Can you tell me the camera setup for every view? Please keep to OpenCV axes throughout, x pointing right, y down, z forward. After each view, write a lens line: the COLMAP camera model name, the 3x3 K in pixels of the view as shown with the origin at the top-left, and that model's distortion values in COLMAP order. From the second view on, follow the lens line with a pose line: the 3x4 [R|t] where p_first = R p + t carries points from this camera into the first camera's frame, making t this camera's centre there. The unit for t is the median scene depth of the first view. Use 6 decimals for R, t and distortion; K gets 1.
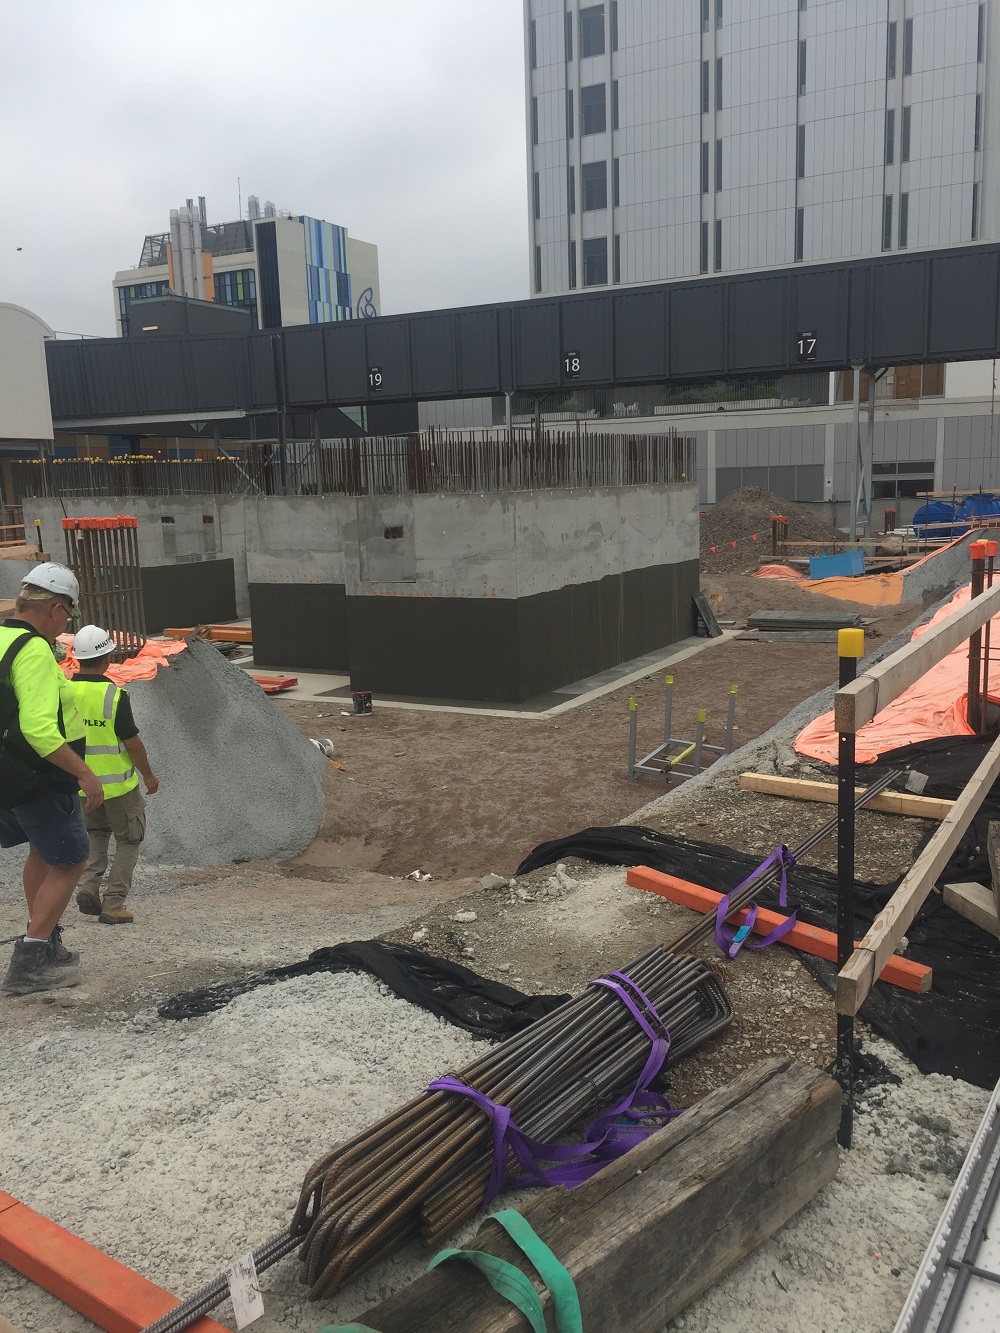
lens RADIAL K [[1124.7, 0, 501.6], [0, 1124.7, 670.9], [0, 0, 1]] dist [0.005562, 0.002167]
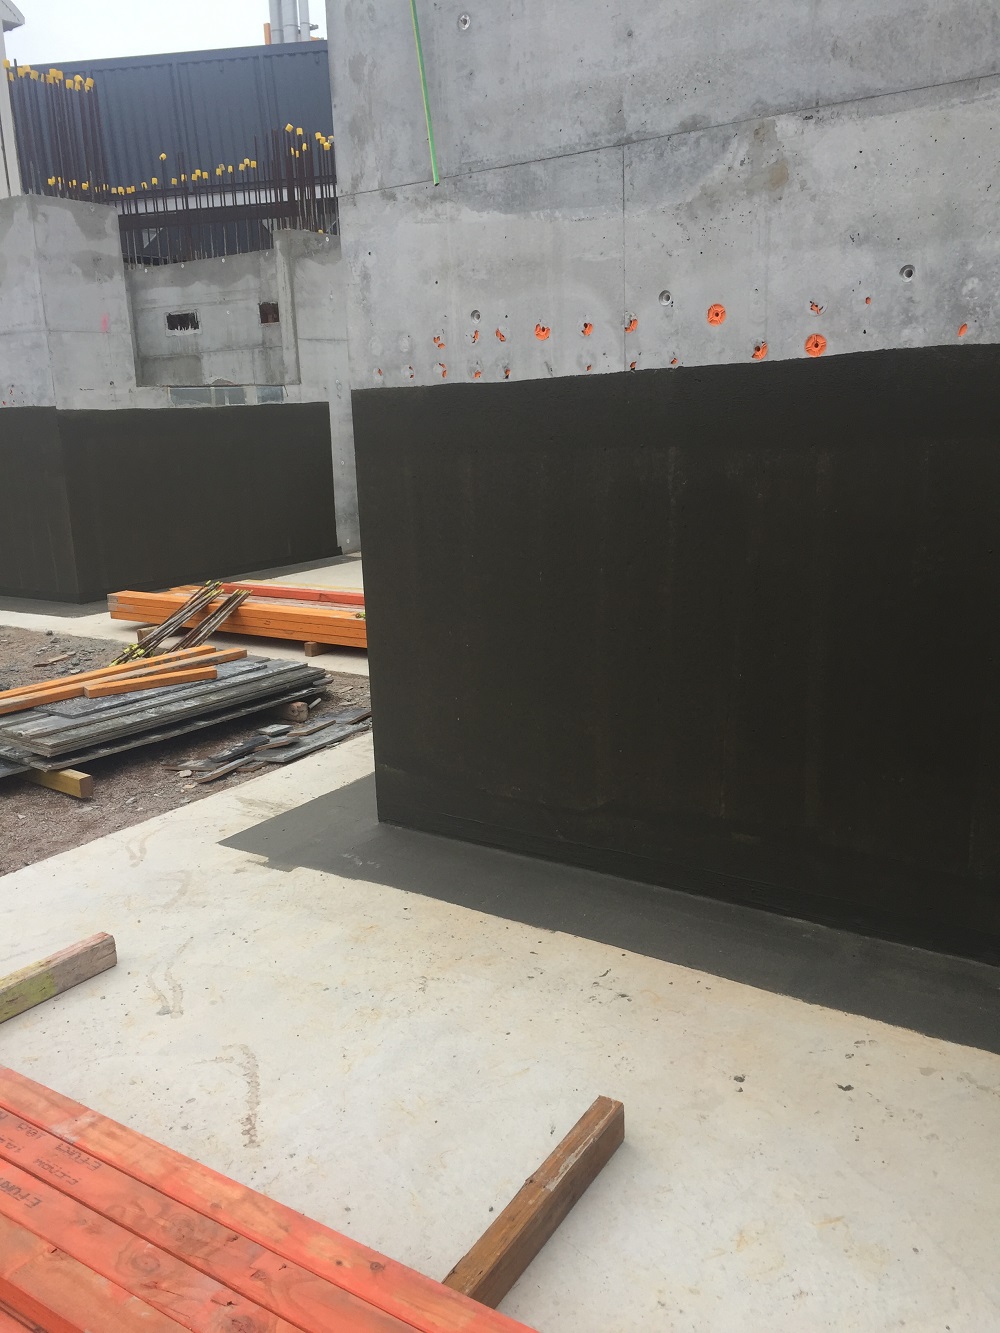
lens RADIAL K [[1124.7, 0, 497.8], [0, 1124.7, 664.8], [0, 0, 1]] dist [0.005562, 0.002167]
pose [[0.993898, 0.021494, -0.108193, -0.136197], [-0.014748, 0.997919, 0.062764, -0.033702], [0.109317, -0.060785, 0.992147, 0.617818]]
